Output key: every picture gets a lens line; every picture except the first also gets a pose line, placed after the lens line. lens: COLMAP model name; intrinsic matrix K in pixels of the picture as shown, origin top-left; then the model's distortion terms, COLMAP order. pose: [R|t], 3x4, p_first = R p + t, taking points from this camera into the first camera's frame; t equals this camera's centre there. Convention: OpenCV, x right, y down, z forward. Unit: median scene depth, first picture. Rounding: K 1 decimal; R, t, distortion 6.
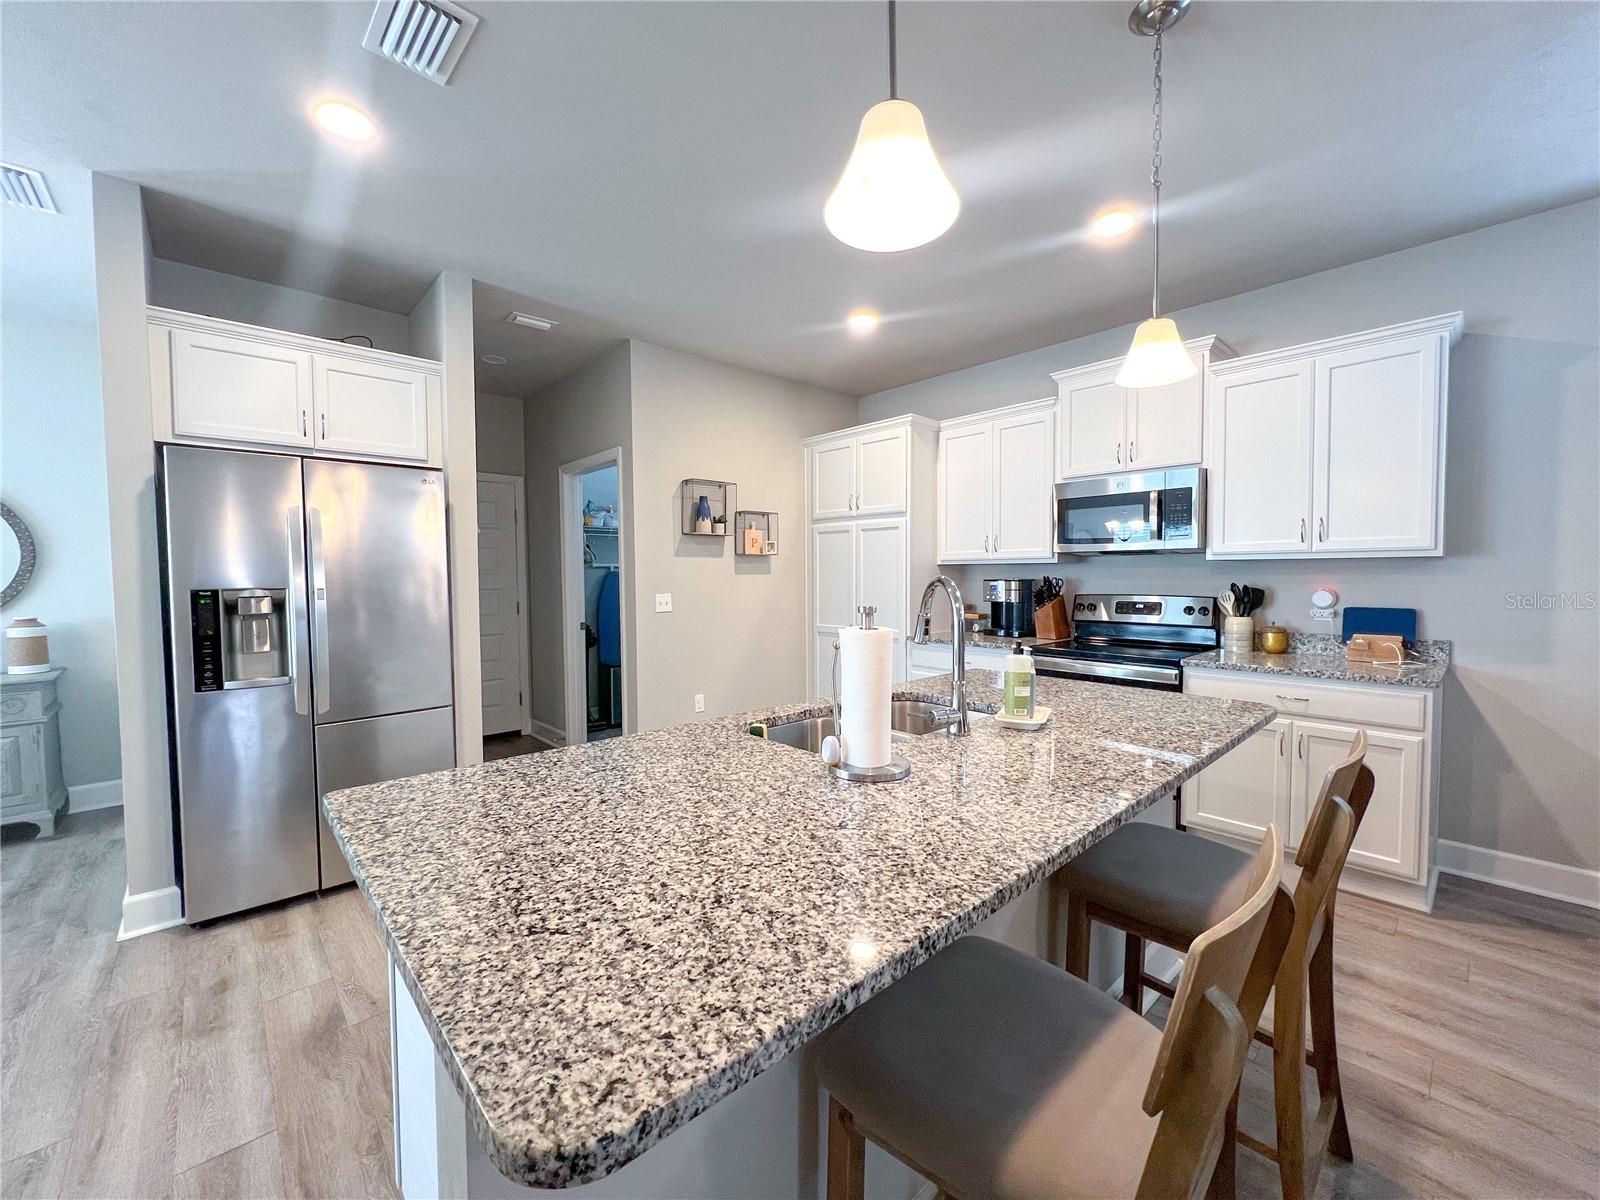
lens RADIAL K [[641.2, 0, 797.2], [0, 641.2, 599.5], [0, 0, 1]] dist [0.000822, 0.000152]
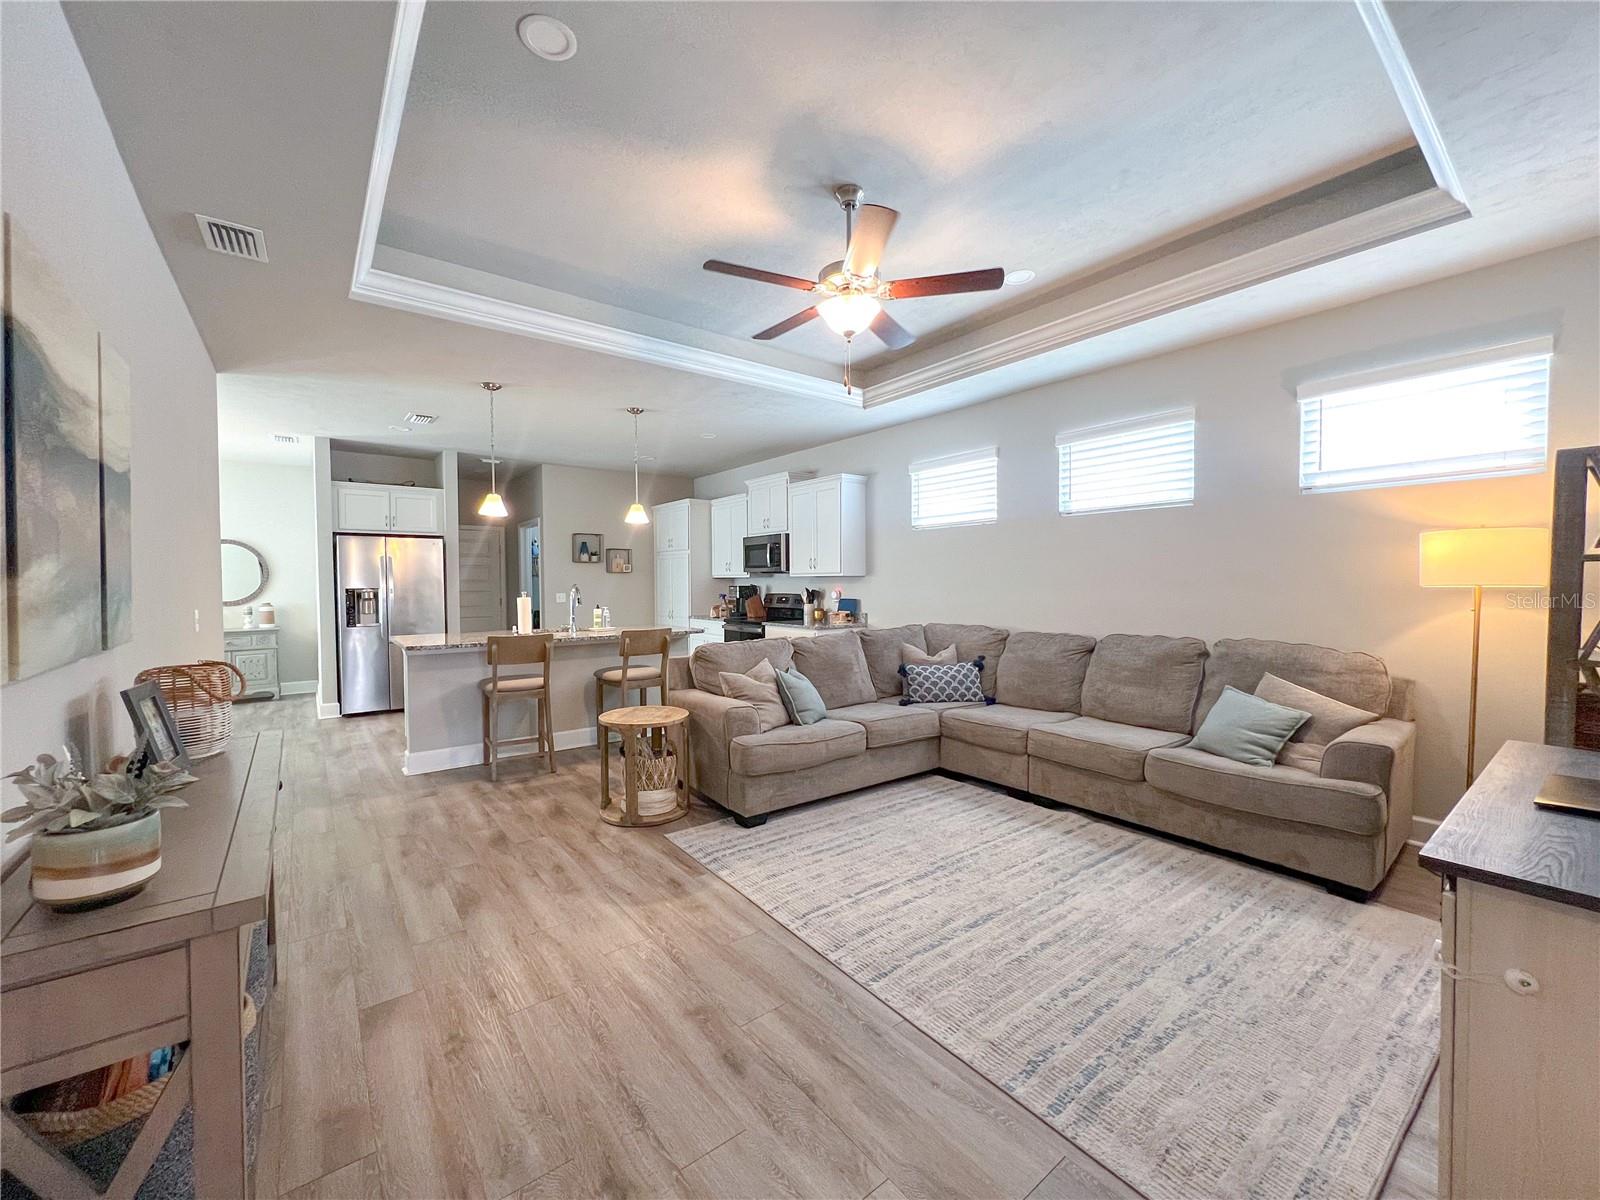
lens RADIAL K [[641.2, 0, 797.2], [0, 641.2, 599.5], [0, 0, 1]] dist [0.000822, 0.000152]
pose [[0.995704, 0.003992, -0.092504, 0.912333], [-0.004787, 0.999953, -0.008377, 0.032616], [0.092467, 0.008784, 0.995677, -1.152273]]
